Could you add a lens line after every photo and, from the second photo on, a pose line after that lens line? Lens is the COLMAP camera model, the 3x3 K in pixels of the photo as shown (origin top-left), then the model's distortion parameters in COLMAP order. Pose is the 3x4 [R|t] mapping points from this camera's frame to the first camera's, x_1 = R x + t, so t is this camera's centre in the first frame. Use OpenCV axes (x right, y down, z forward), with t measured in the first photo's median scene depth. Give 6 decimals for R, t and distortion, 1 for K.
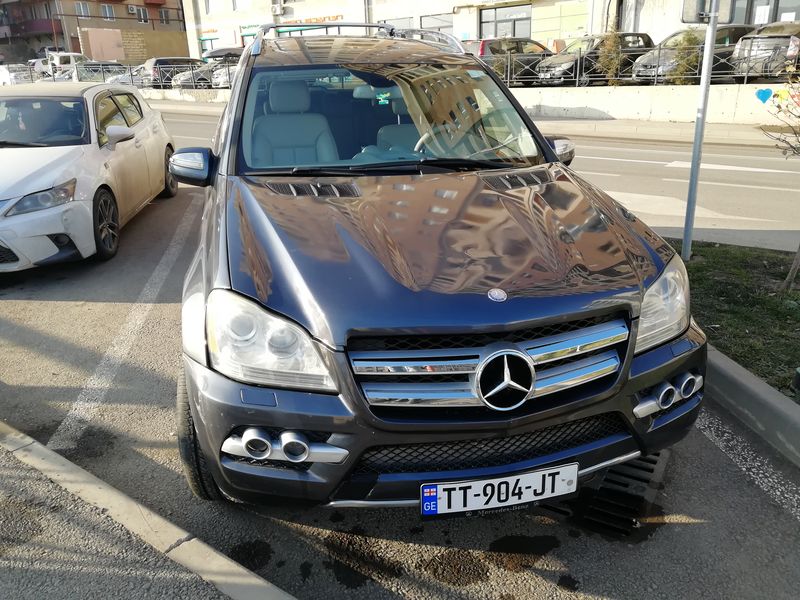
lens RADIAL K [[624.0, 0, 400.0], [0, 624.0, 300.0], [0, 0, 1]] dist [0.007700, 0.010701]
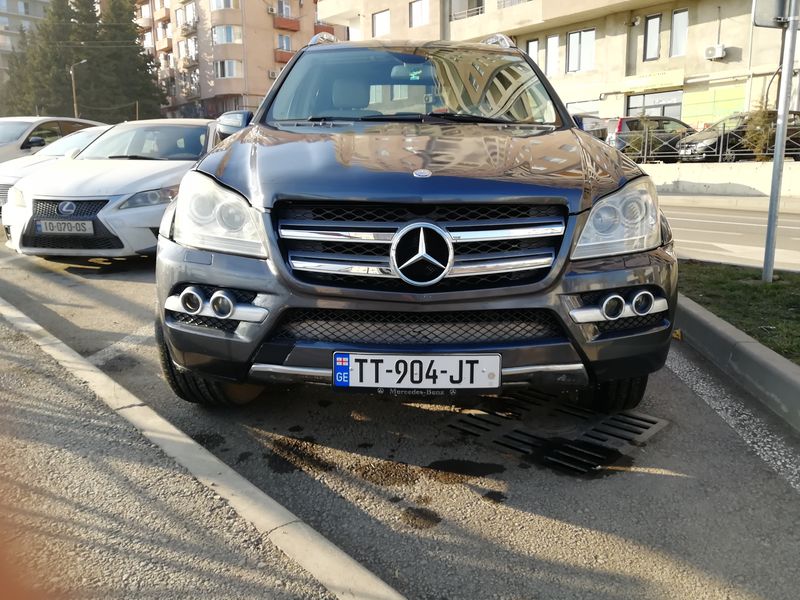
lens RADIAL K [[632.5, 0, 401.9], [0, 632.5, 300.0], [0, 0, 1]] dist [0.004109, 0.013366]
pose [[0.974503, 0.067250, -0.214060, 0.343662], [-0.095528, 0.987595, -0.124620, 0.316144], [0.203023, 0.141891, 0.968839, 0.007468]]
